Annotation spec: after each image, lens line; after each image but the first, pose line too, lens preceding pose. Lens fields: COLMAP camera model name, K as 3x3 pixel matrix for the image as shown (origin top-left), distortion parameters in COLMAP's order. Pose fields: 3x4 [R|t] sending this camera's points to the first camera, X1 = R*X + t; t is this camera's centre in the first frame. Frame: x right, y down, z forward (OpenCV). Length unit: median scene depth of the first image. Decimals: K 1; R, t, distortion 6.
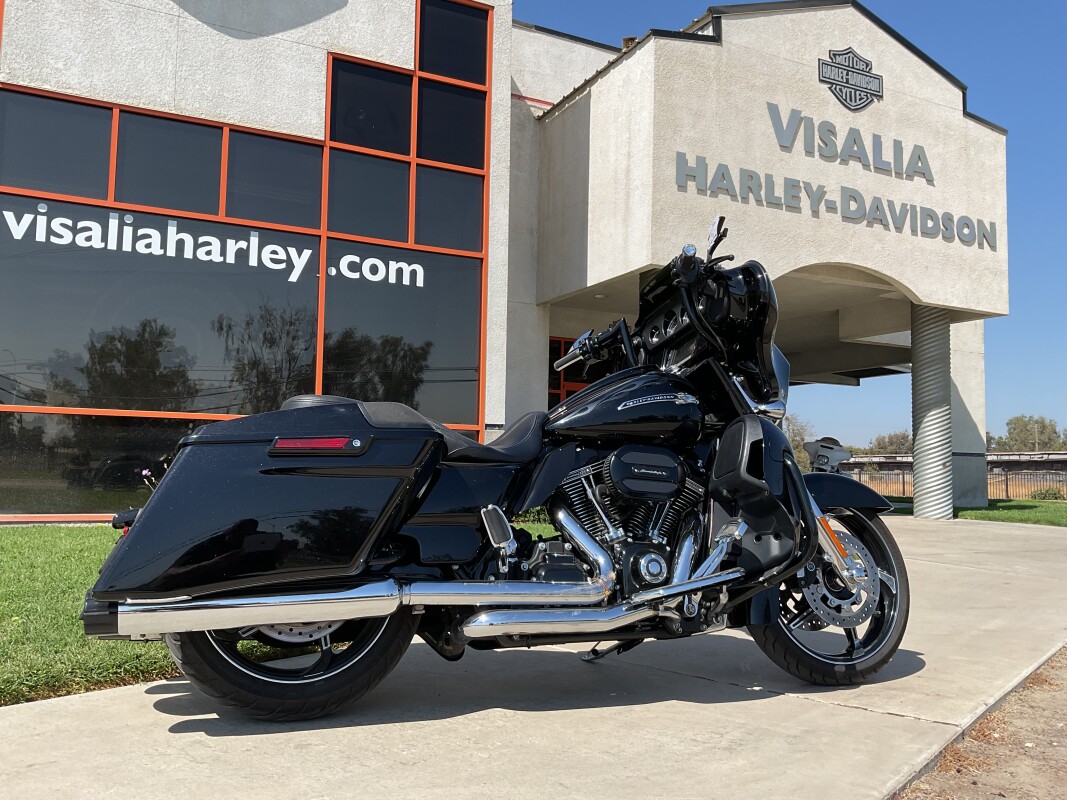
lens RADIAL K [[850.8, 0, 533.5], [0, 850.8, 400.0], [0, 0, 1]] dist [0.055643, -0.131603]
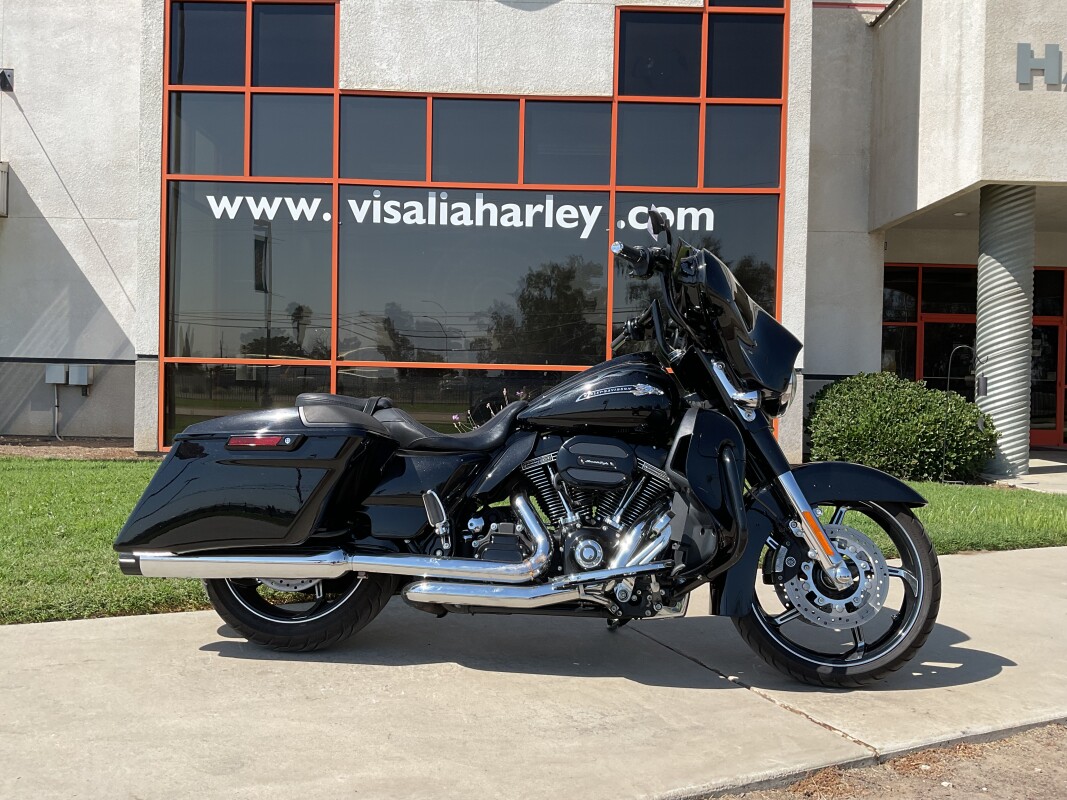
lens RADIAL K [[850.8, 0, 533.5], [0, 850.8, 400.0], [0, 0, 1]] dist [0.055643, -0.131603]
pose [[0.899943, 0.001201, -0.436005, 0.126295], [0.033221, 0.996900, 0.071317, -0.016575], [0.434739, -0.078666, 0.897114, 0.008327]]
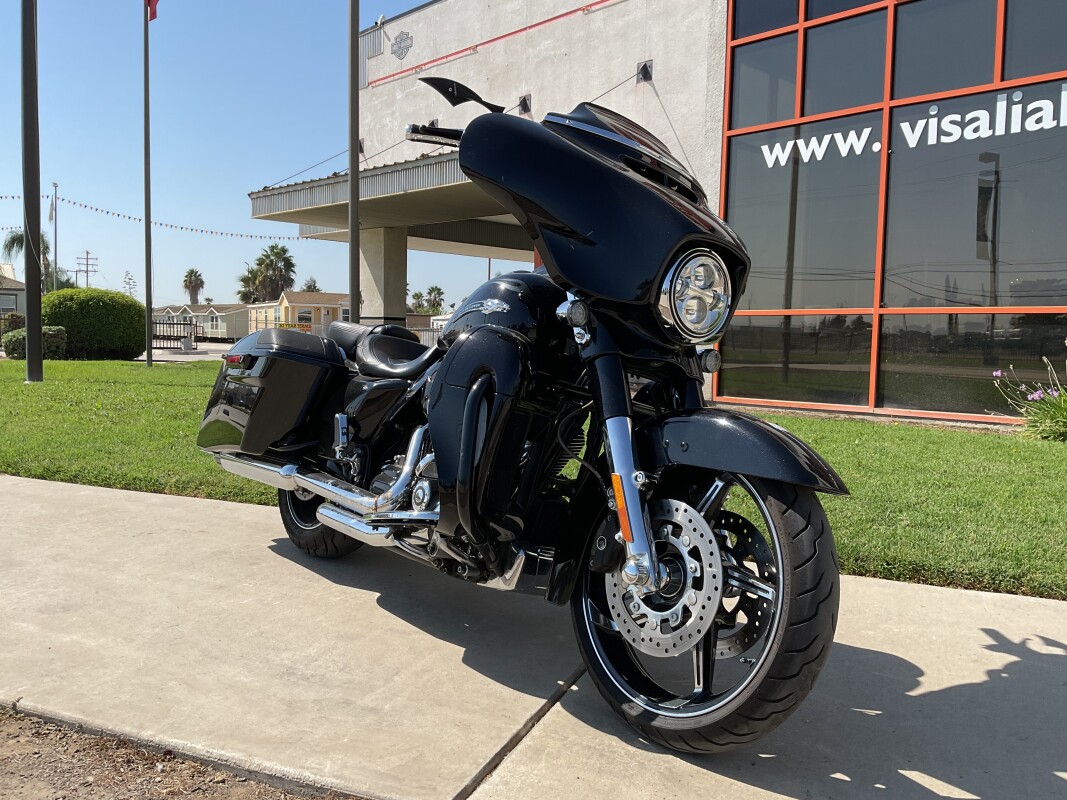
lens RADIAL K [[862.5, 0, 533.5], [0, 862.5, 400.0], [0, 0, 1]] dist [0.011013, -0.049769]
pose [[0.305825, 0.051217, -0.950709, 0.246451], [0.065804, 0.995027, 0.074773, 0.008040], [0.949811, -0.085427, 0.300934, 0.198457]]
